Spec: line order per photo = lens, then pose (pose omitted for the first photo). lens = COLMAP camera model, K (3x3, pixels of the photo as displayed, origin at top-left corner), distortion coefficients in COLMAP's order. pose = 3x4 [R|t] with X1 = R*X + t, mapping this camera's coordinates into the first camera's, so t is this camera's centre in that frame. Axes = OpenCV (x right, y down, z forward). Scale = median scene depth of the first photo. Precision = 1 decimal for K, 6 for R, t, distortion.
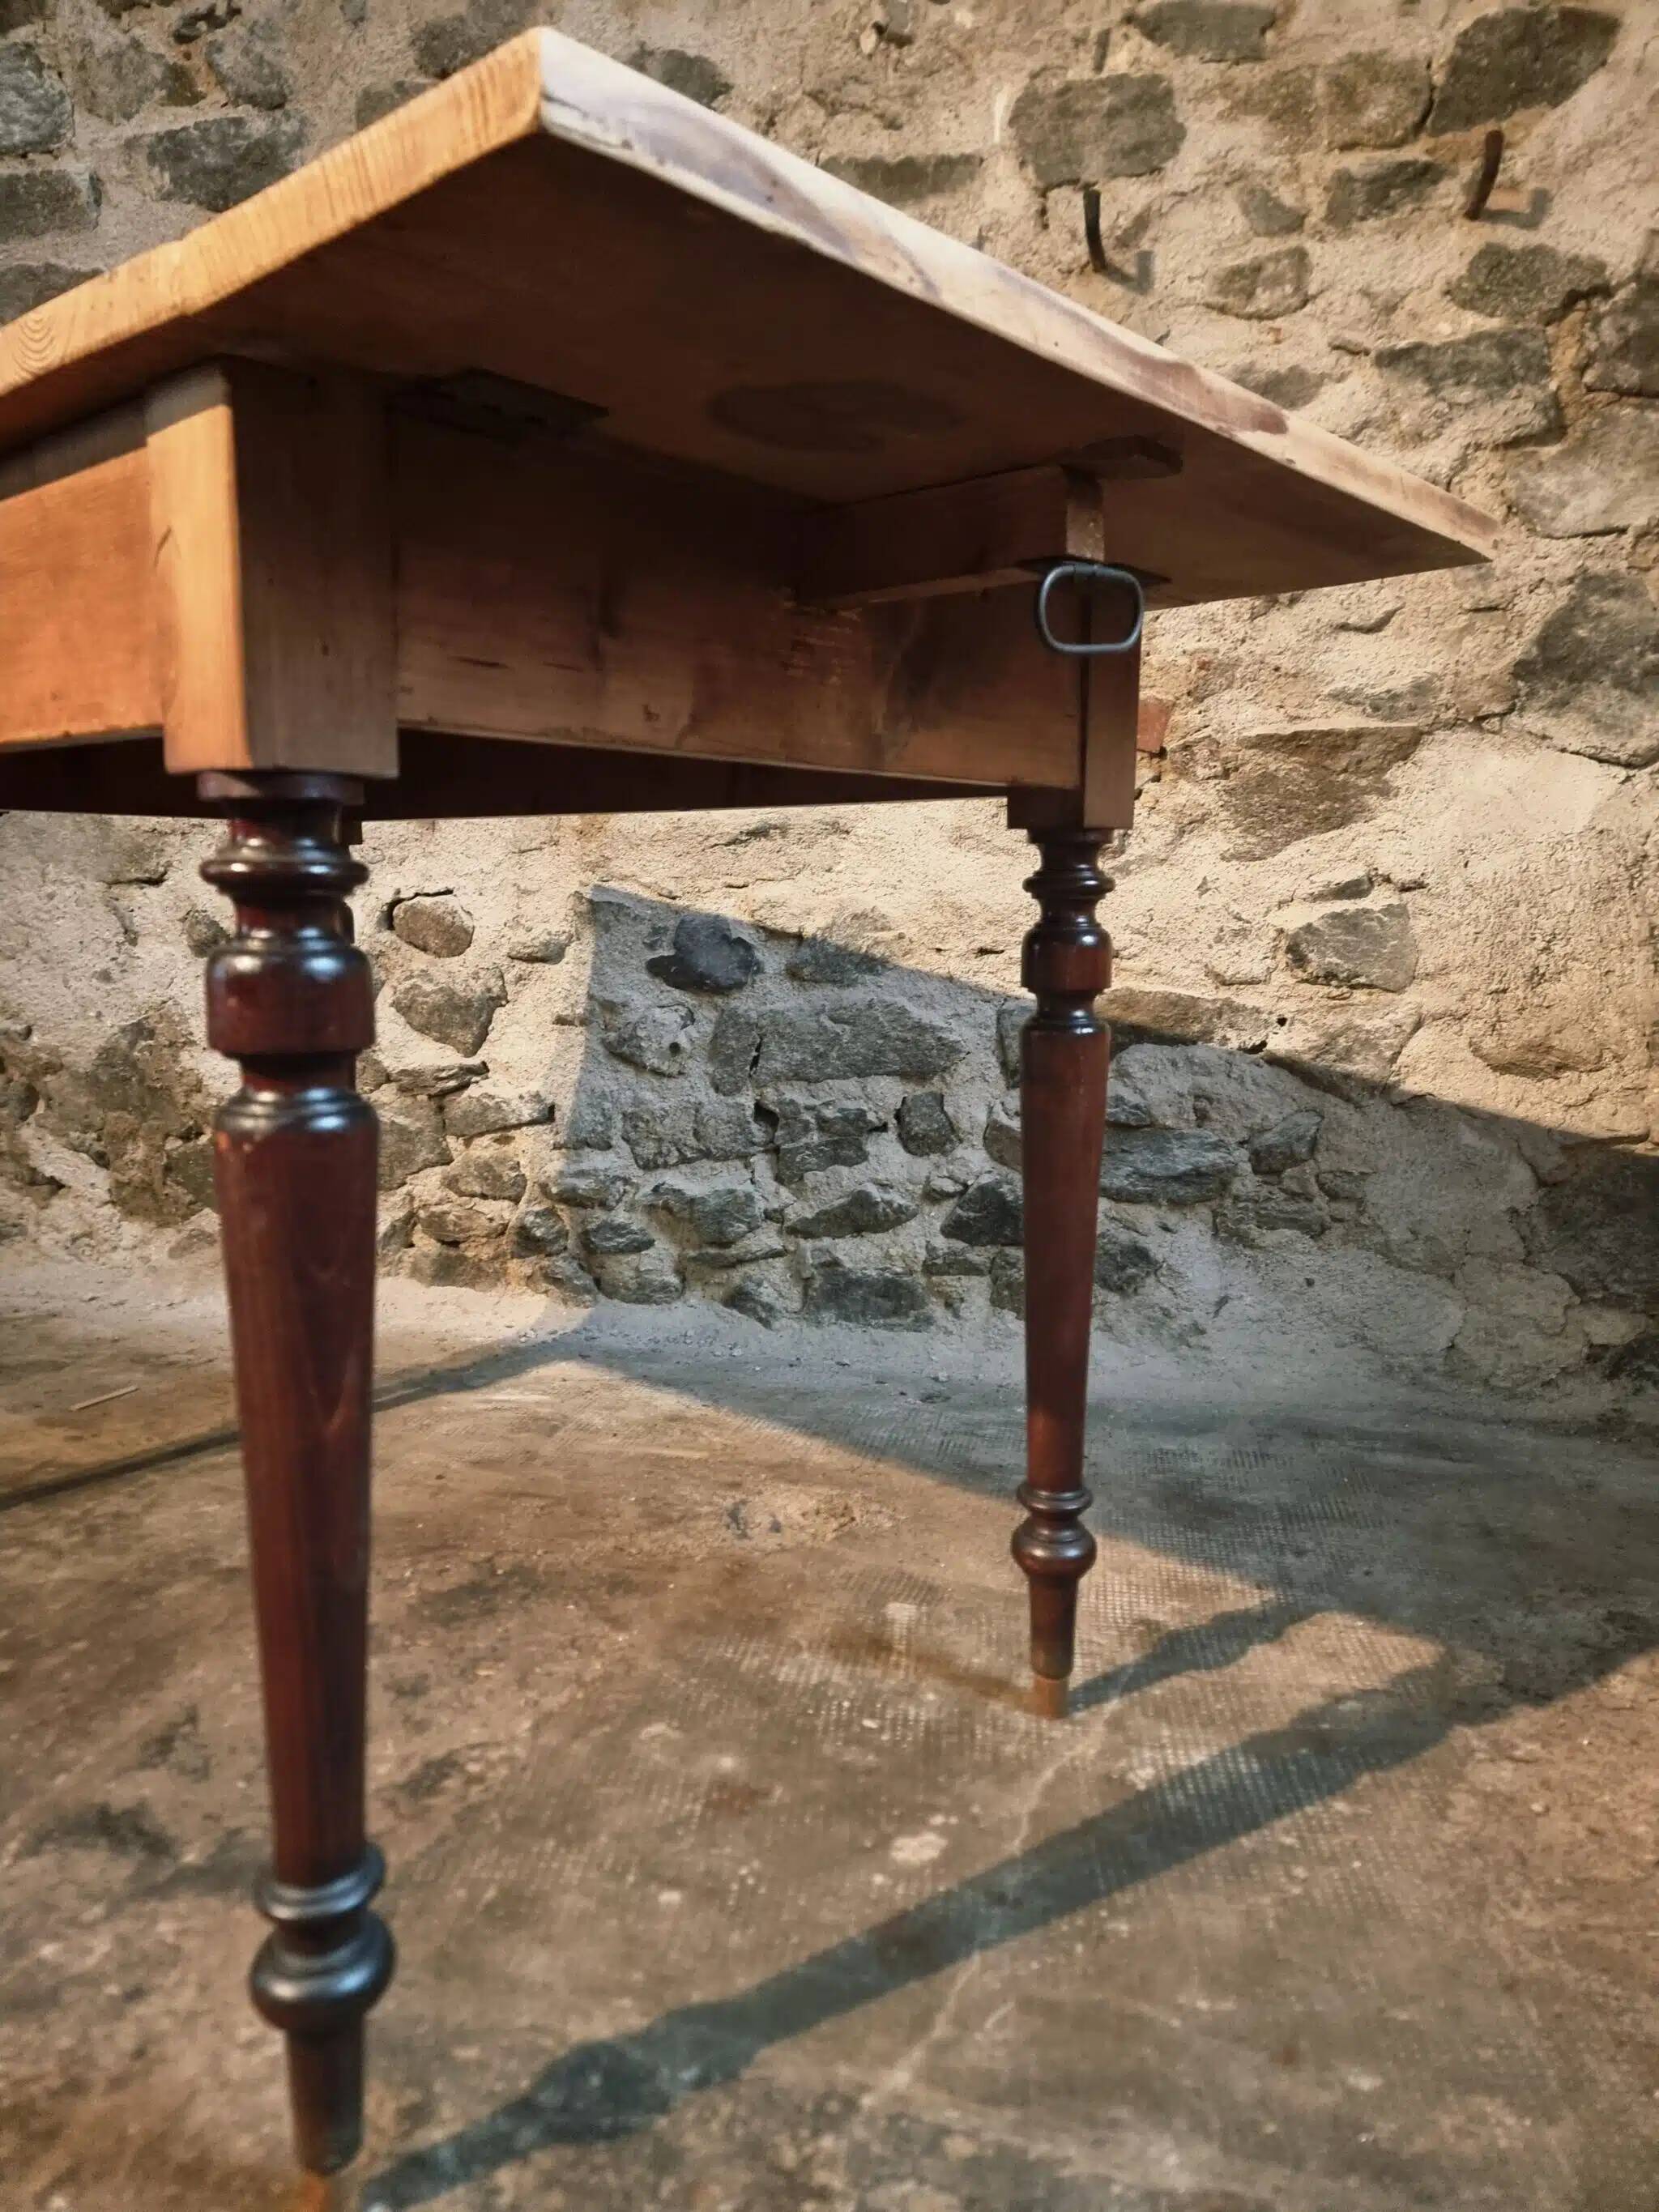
lens RADIAL K [[1536.8, 0, 840.3], [0, 1536.8, 1093.7], [0, 0, 1]] dist [0.078230, -0.072119]
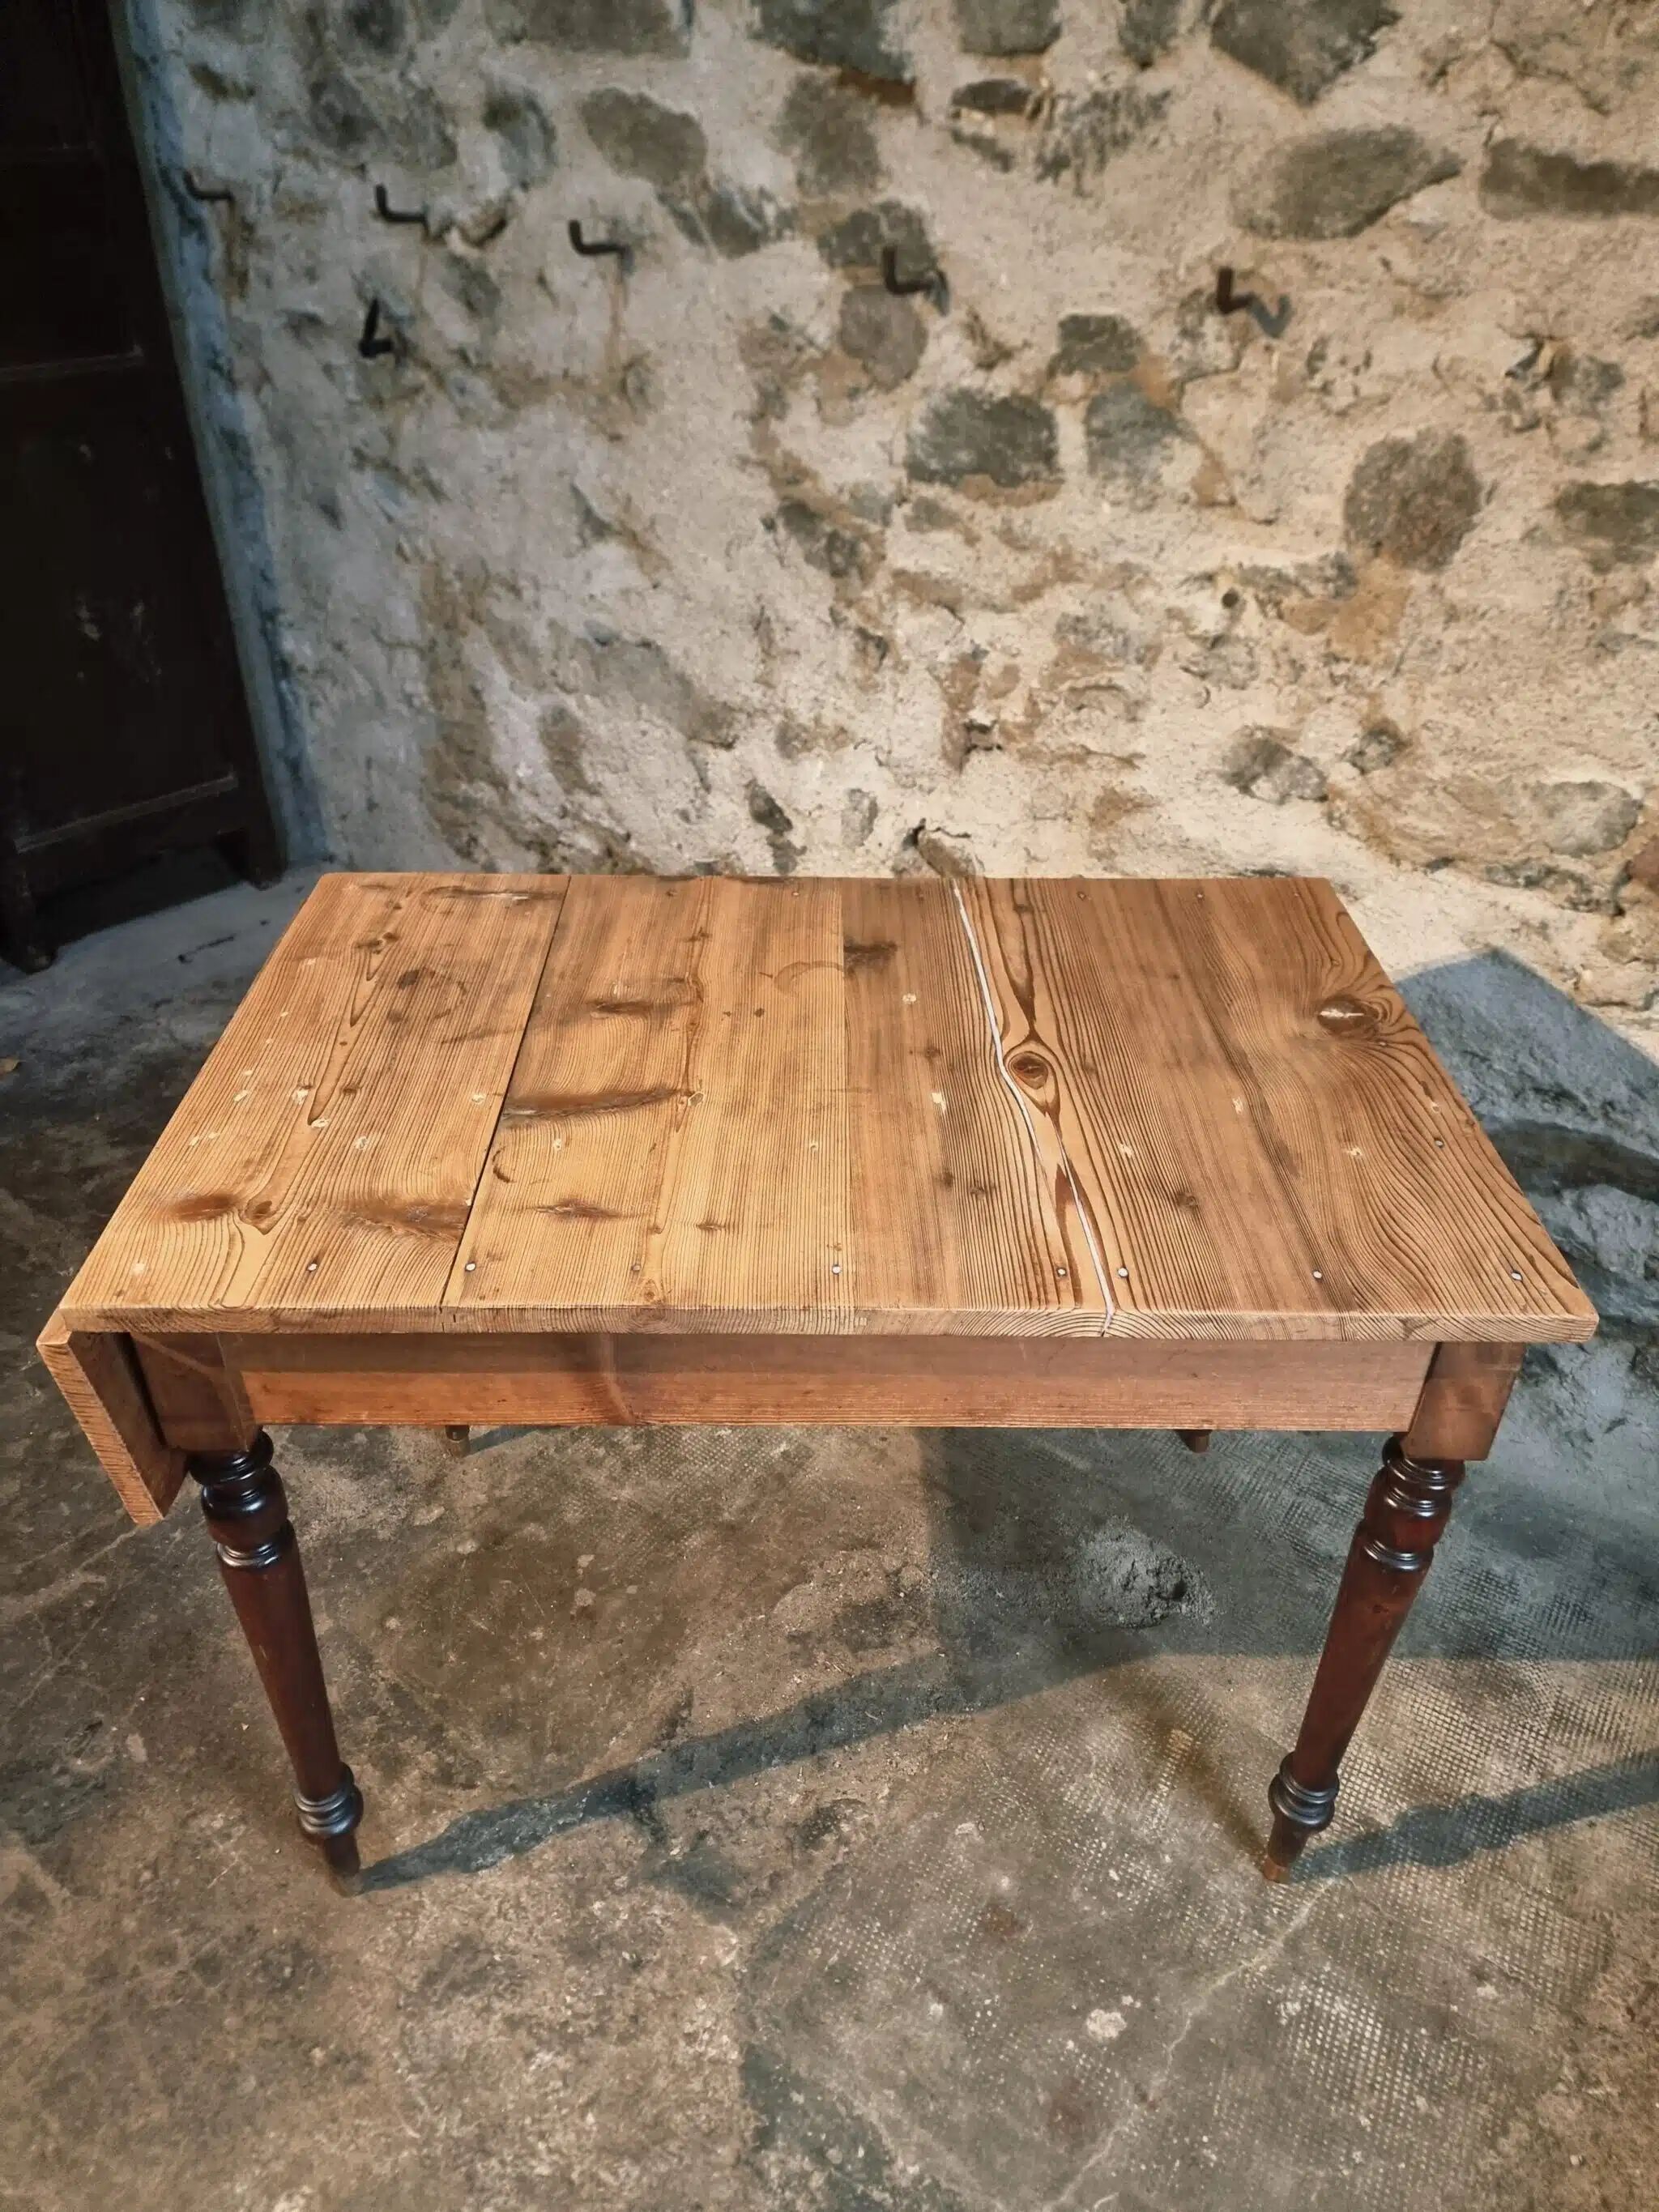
lens RADIAL K [[1557.0, 0, 820.4], [0, 1557.0, 1120.7], [0, 0, 1]] dist [0.072530, -0.067625]
pose [[0.920457, 0.229612, -0.316287, 0.044295], [-0.056409, 0.878812, 0.473823, -0.548728], [0.386752, -0.418292, 0.821861, 0.002307]]
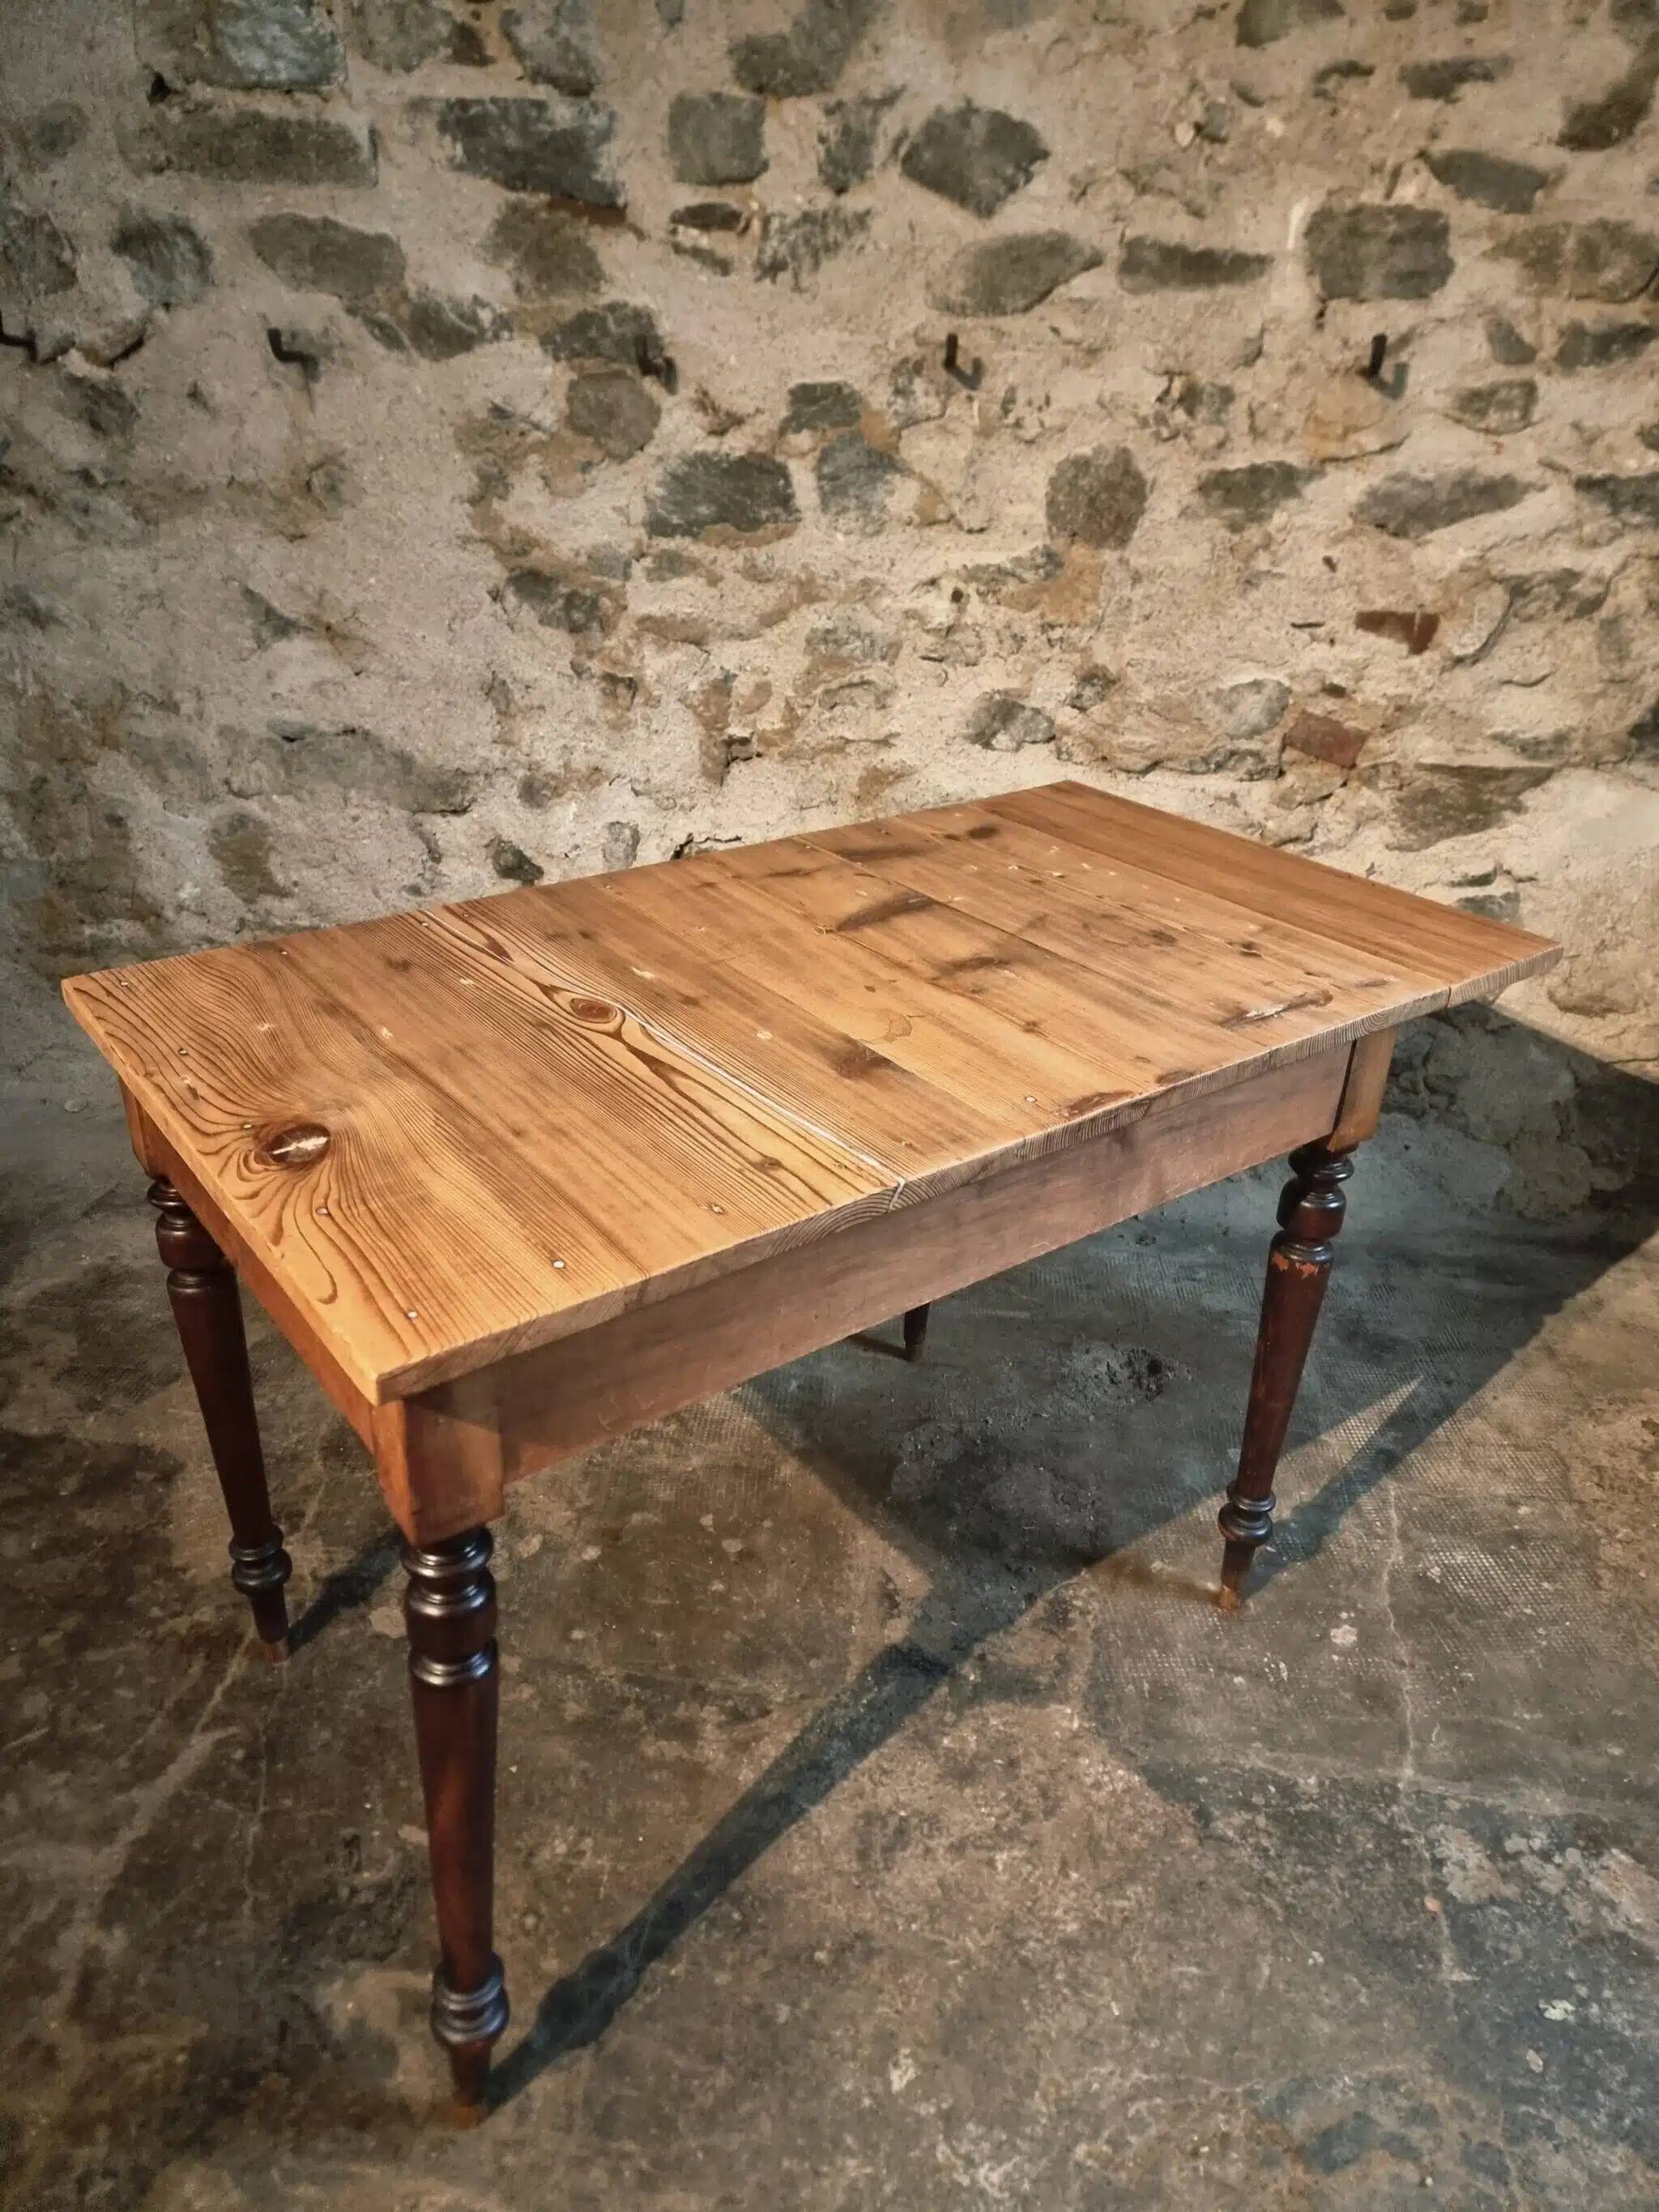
lens RADIAL K [[1552.8, 0, 816.4], [0, 1552.8, 1096.7], [0, 0, 1]] dist [0.069916, -0.063825]
pose [[0.988526, -0.046394, 0.143747, -0.448622], [-0.003658, 0.944028, 0.329845, -0.406329], [-0.151004, -0.326586, 0.933027, -0.242539]]
